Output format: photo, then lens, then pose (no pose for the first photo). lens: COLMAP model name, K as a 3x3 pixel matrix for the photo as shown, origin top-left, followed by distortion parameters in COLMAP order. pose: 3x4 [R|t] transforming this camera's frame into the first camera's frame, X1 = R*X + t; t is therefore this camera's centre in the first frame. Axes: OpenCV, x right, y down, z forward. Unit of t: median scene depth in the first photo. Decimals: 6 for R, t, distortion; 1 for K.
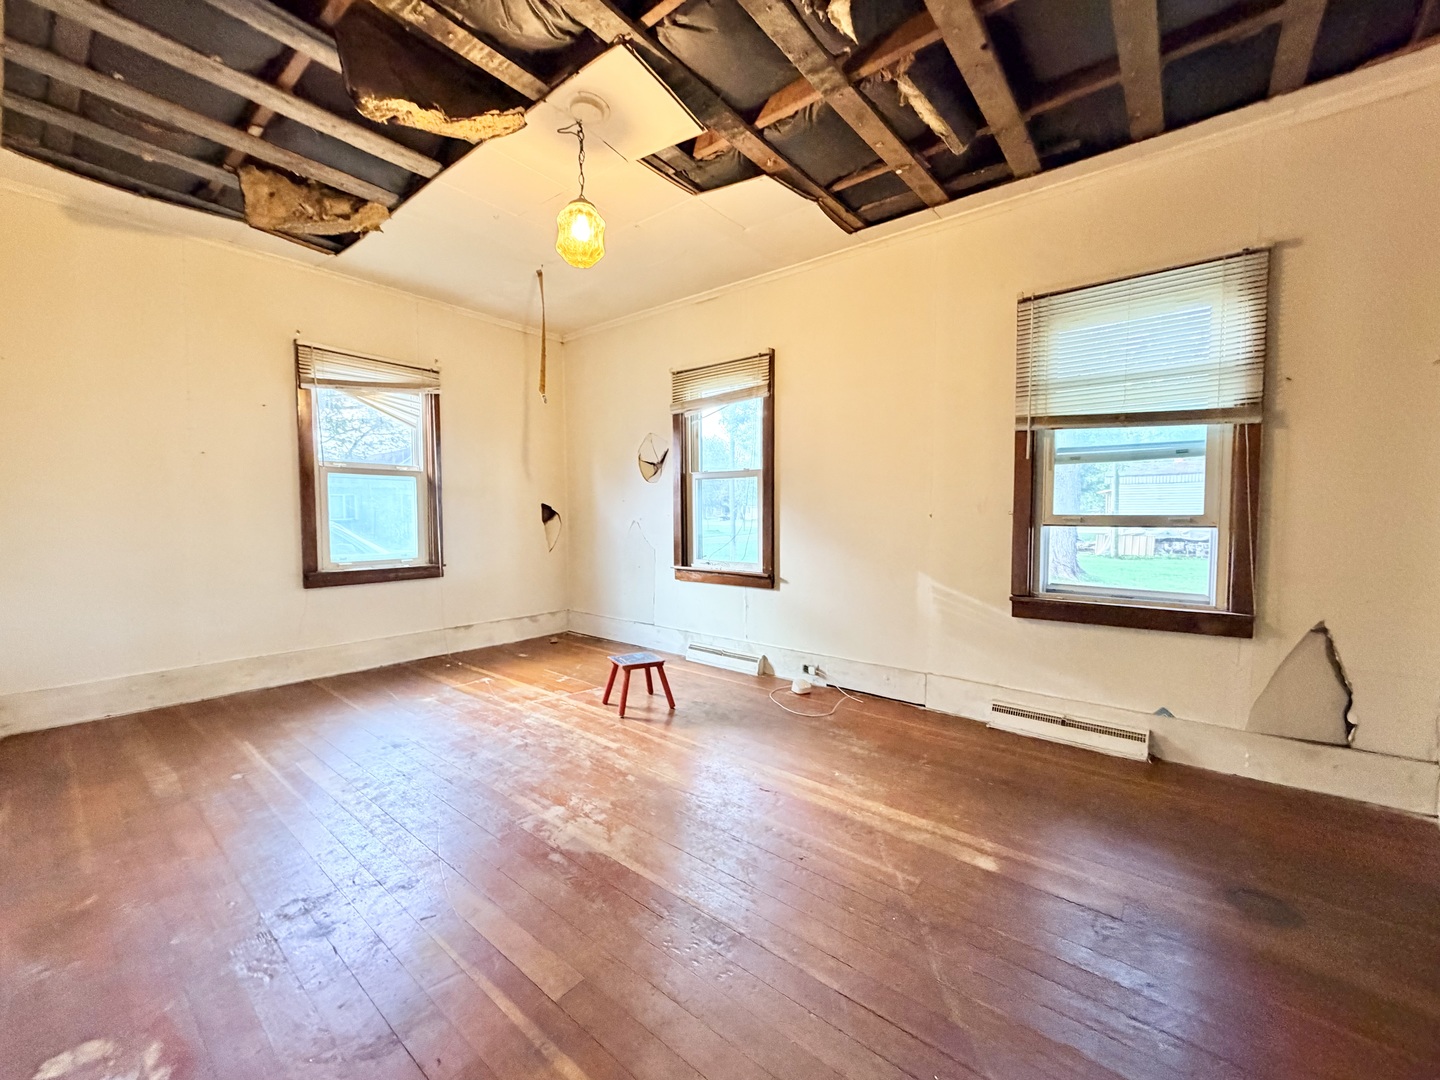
lens RADIAL K [[572.2, 0, 715.5], [0, 572.2, 540.1], [0, 0, 1]] dist [0.000689, 0.000320]
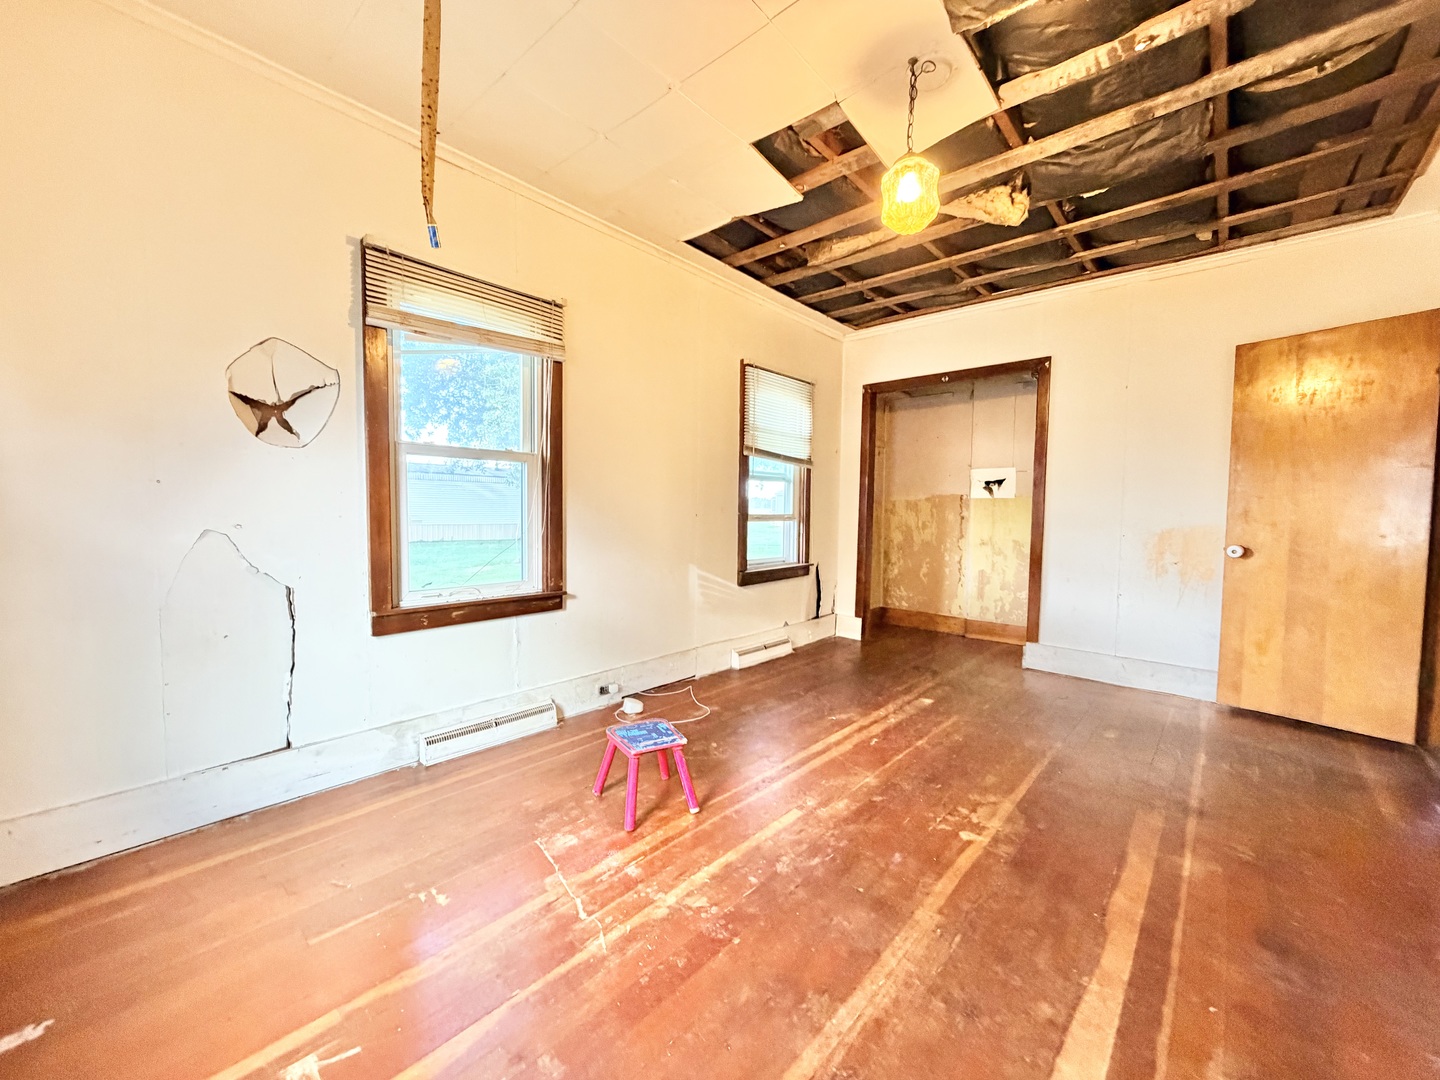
lens RADIAL K [[572.2, 0, 715.5], [0, 572.2, 540.1], [0, 0, 1]] dist [0.000689, 0.000320]
pose [[0.044154, -0.053215, 0.997606, -0.896374], [0.036817, 0.997989, 0.051606, -0.056571], [-0.998346, 0.034450, 0.046024, 1.005169]]
